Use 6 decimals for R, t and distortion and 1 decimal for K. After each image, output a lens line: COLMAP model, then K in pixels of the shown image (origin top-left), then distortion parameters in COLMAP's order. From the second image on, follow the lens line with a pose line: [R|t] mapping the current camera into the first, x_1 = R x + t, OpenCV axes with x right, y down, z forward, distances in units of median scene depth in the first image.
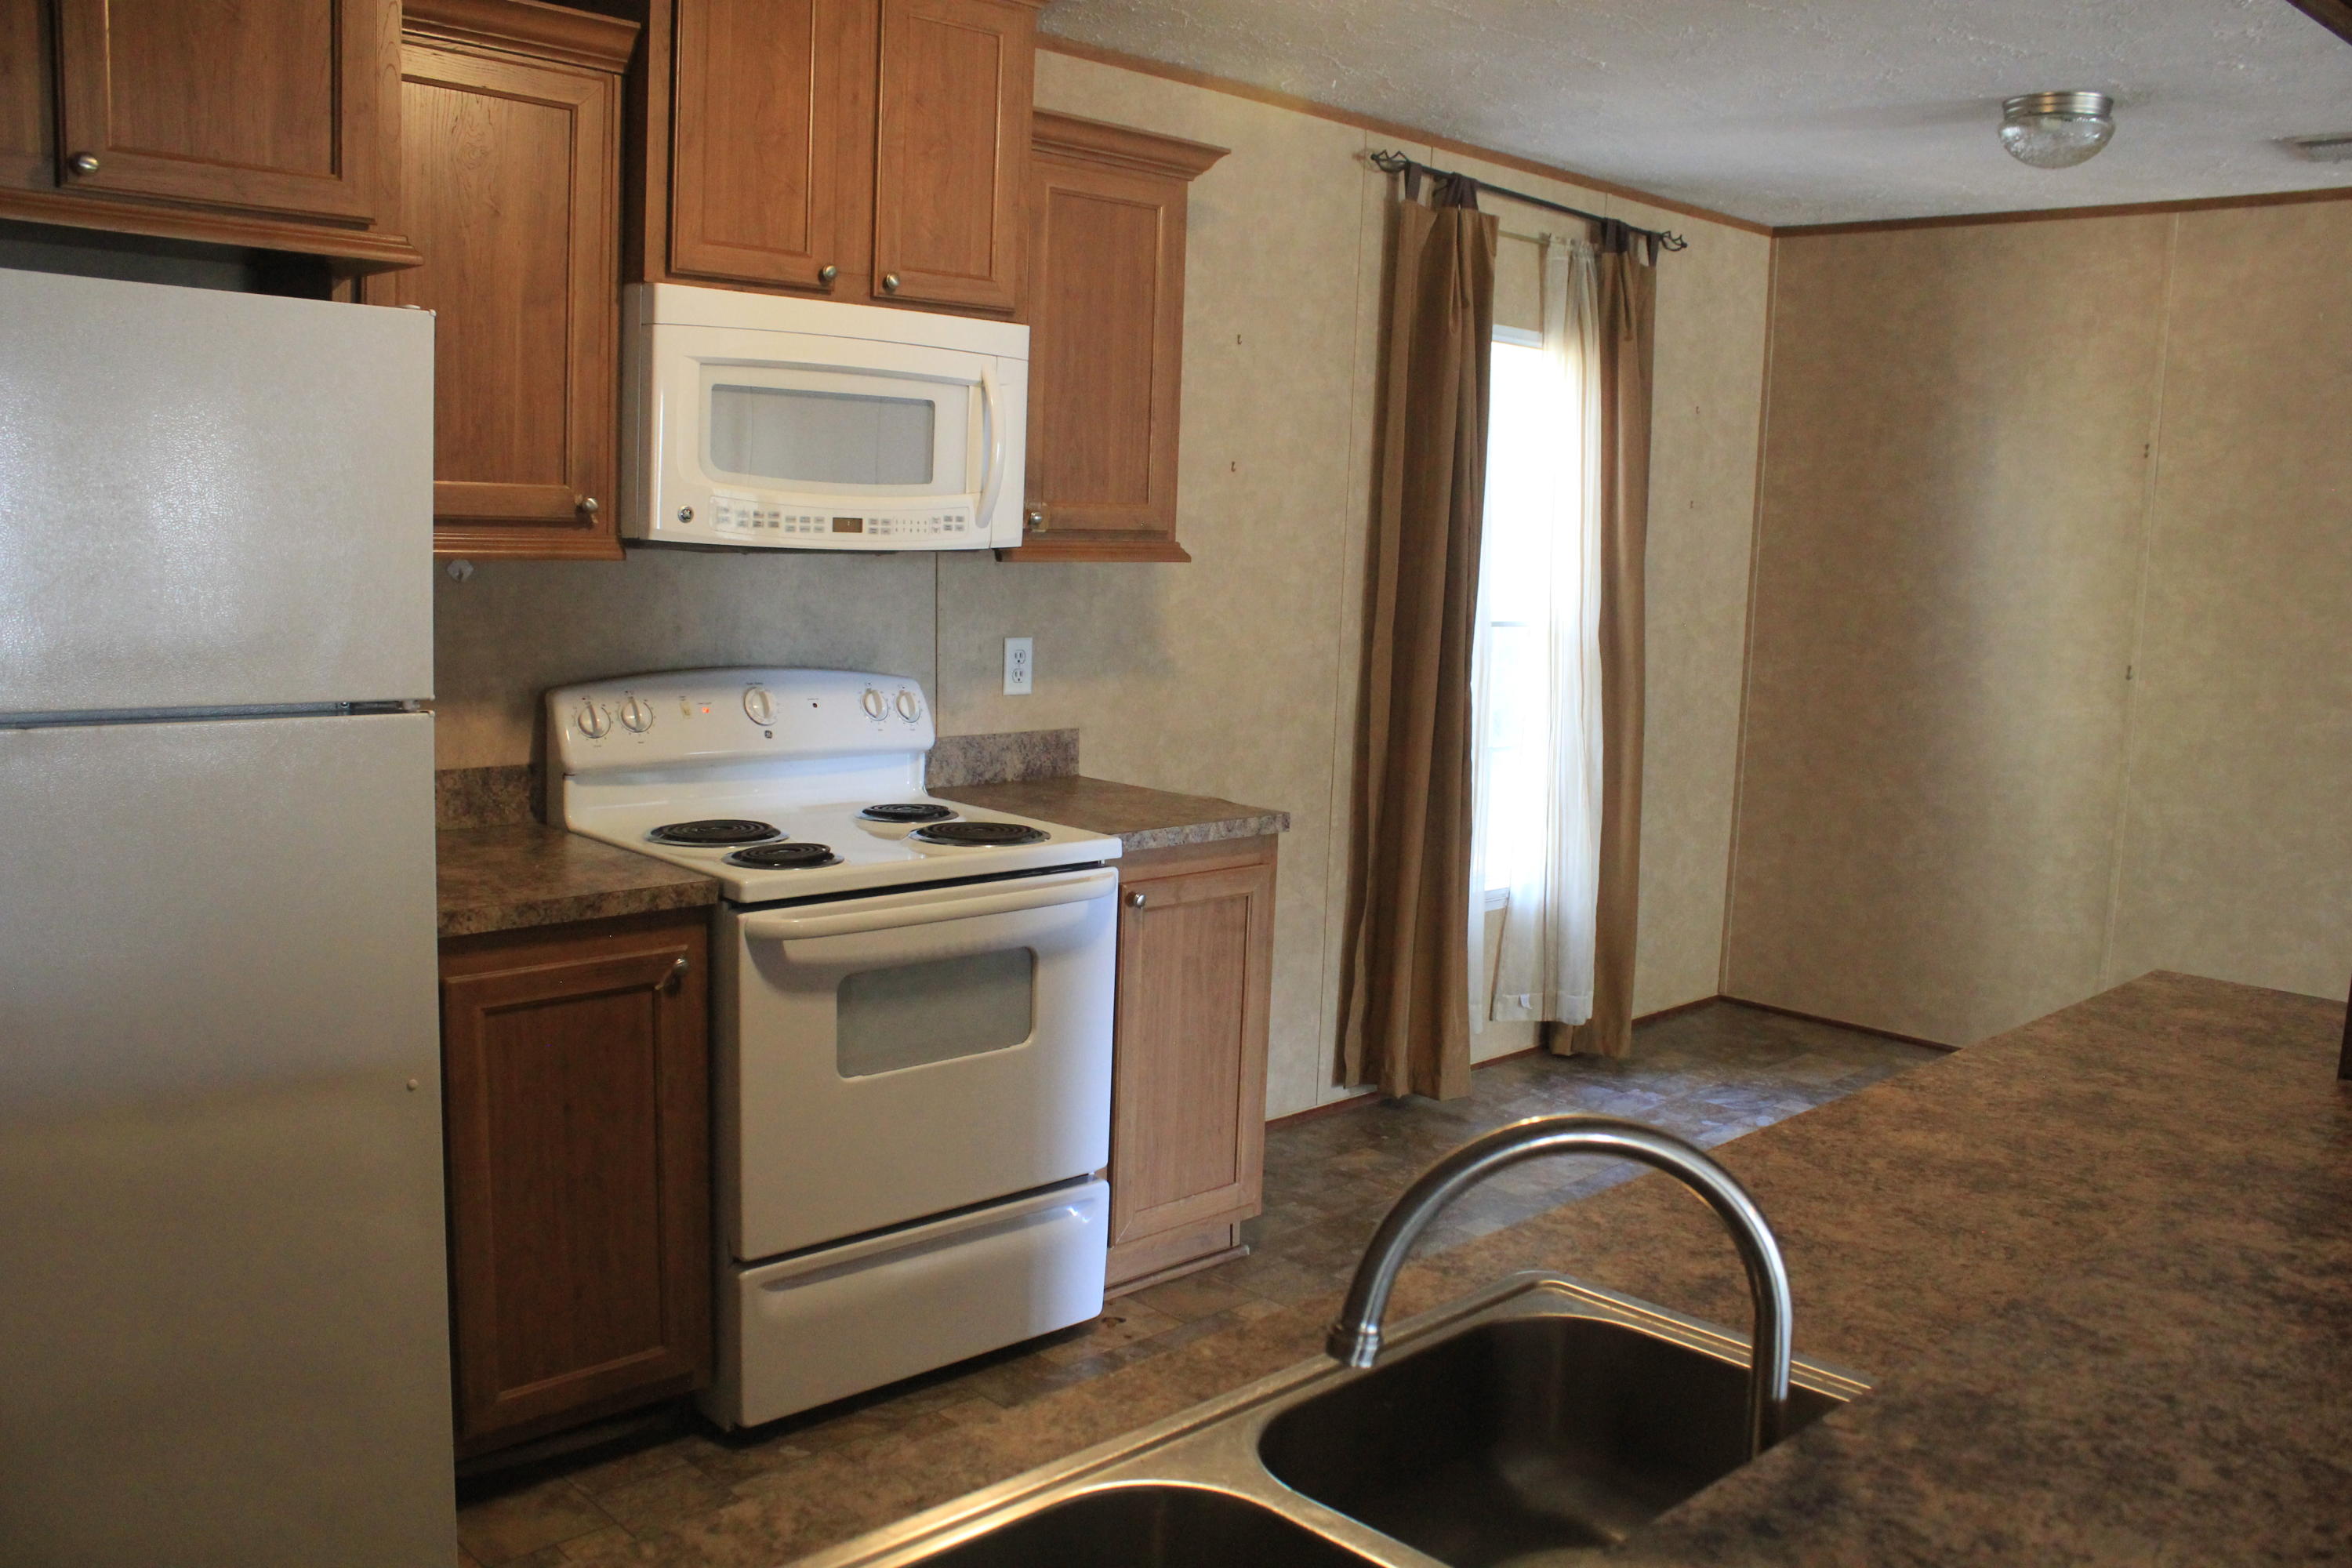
lens RADIAL K [[1945.9, 0, 1187.4], [0, 1945.9, 797.3], [0, 0, 1]] dist [-0.167314, 0.147767]
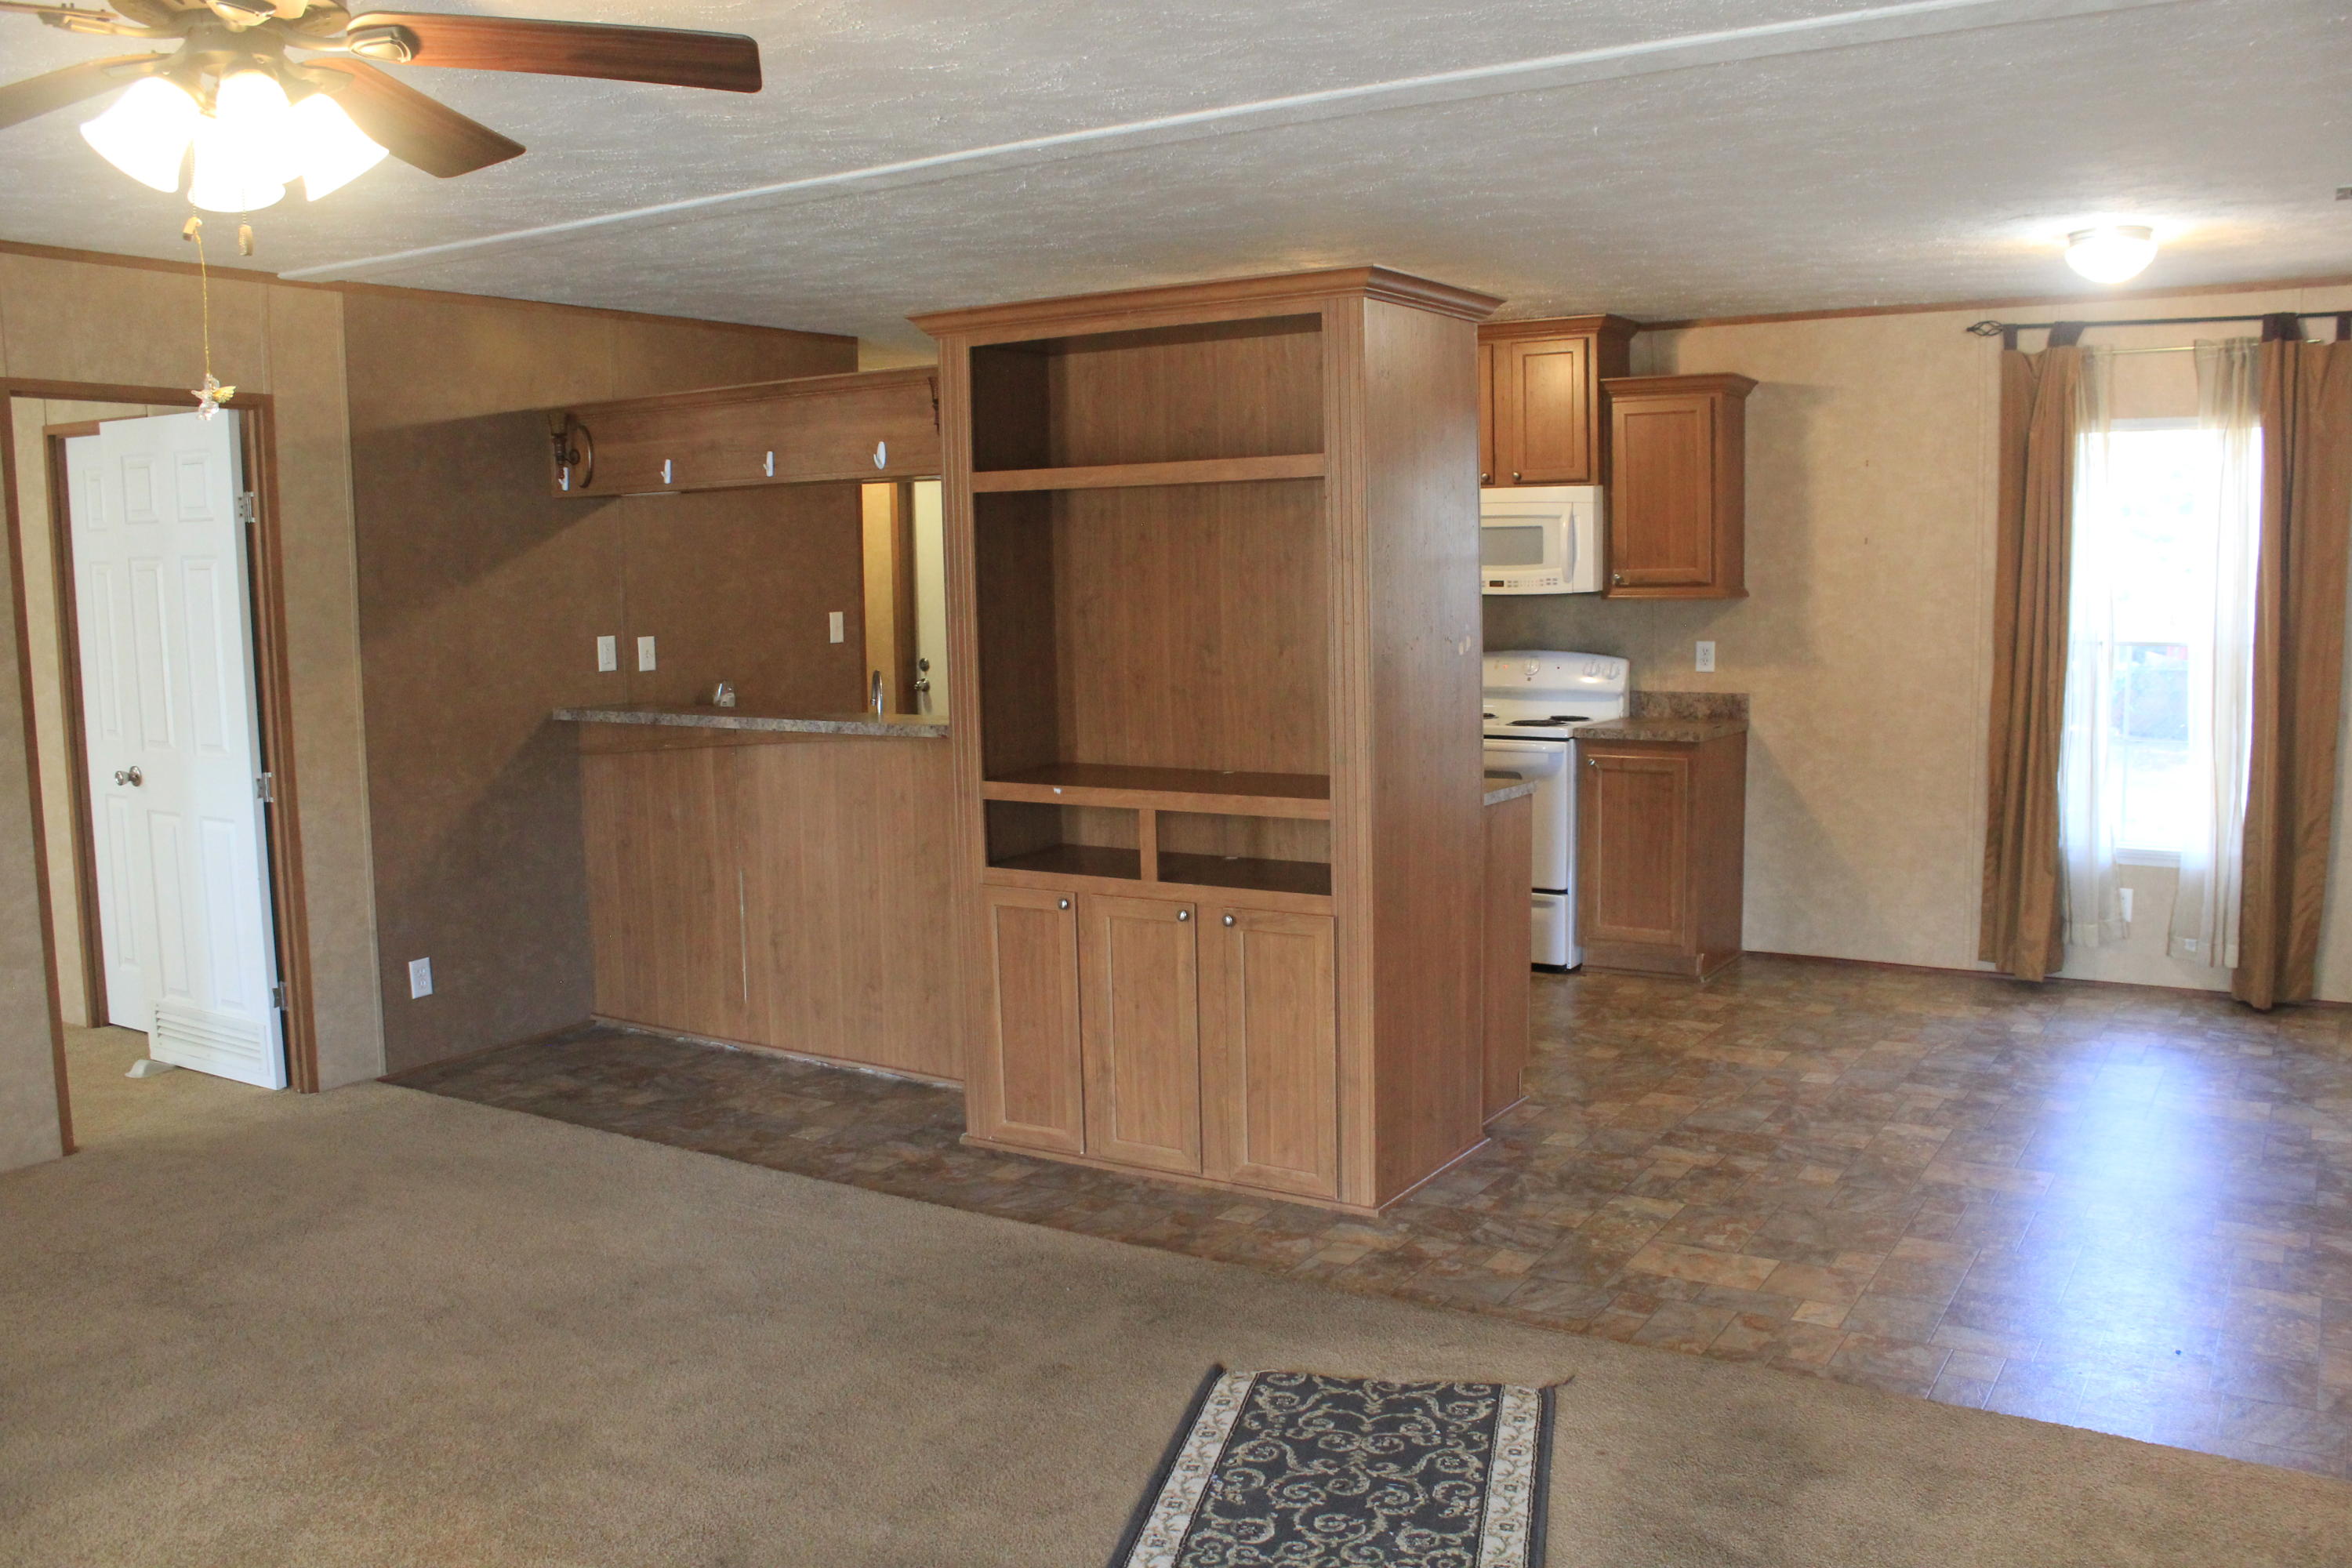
lens RADIAL K [[1945.9, 0, 1187.4], [0, 1945.9, 797.3], [0, 0, 1]] dist [-0.167314, 0.147767]
pose [[0.229896, 0.071200, -0.970607, 1.715025], [-0.113803, 0.992445, 0.045847, 0.041027], [0.966538, 0.099918, 0.236262, 0.105560]]
